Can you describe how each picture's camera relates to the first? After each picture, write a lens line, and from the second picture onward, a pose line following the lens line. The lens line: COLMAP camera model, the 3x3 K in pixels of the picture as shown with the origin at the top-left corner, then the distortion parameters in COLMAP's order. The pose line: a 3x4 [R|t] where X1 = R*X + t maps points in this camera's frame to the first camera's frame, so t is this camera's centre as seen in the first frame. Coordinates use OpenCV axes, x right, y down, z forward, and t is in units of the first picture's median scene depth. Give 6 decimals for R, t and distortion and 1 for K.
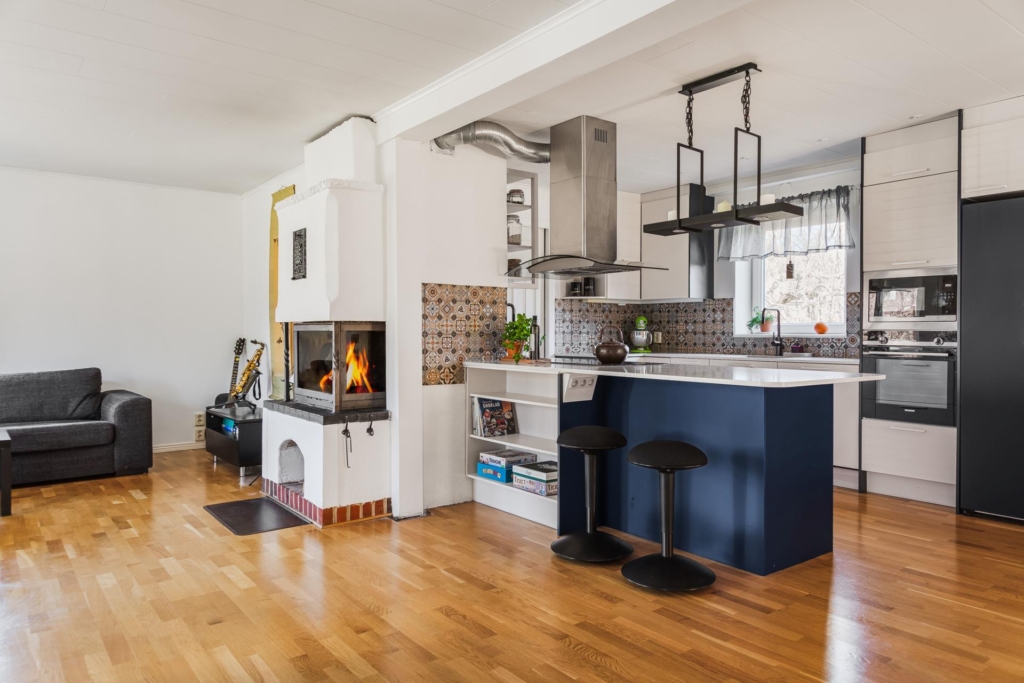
lens RADIAL K [[703.4, 0, 512.0], [0, 703.4, 341.5], [0, 0, 1]] dist [0.009316, 0.000434]
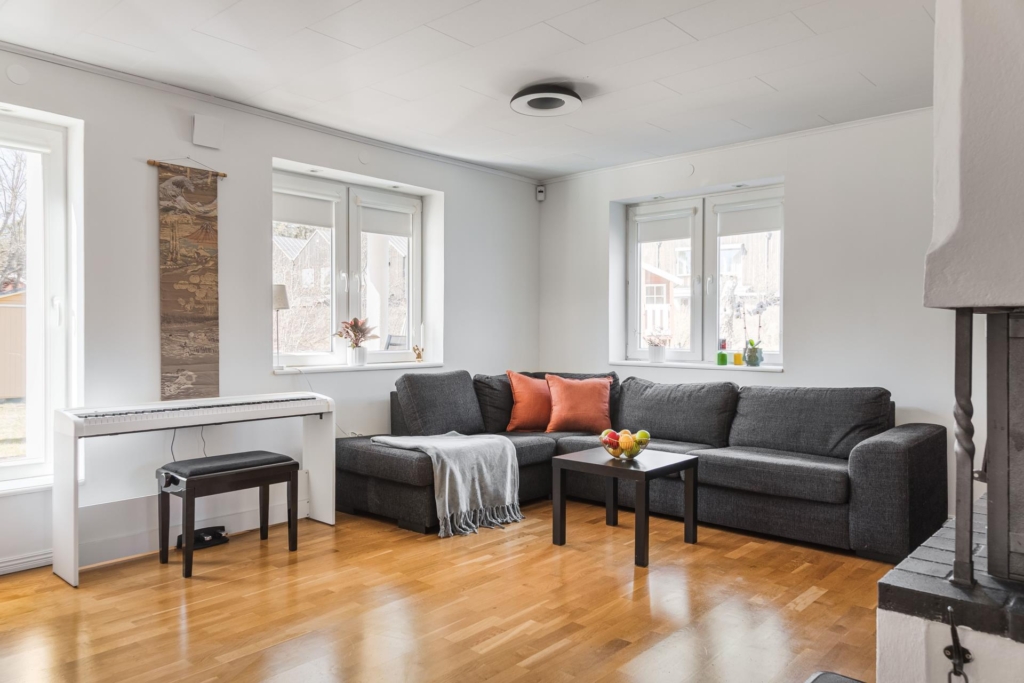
lens RADIAL K [[703.4, 0, 512.0], [0, 703.4, 341.5], [0, 0, 1]] dist [0.009316, 0.000434]
pose [[0.168887, 0.010404, -0.985580, 0.028347], [-0.017585, 0.999817, 0.007541, -0.007099], [0.985479, 0.016058, 0.169039, 0.576751]]
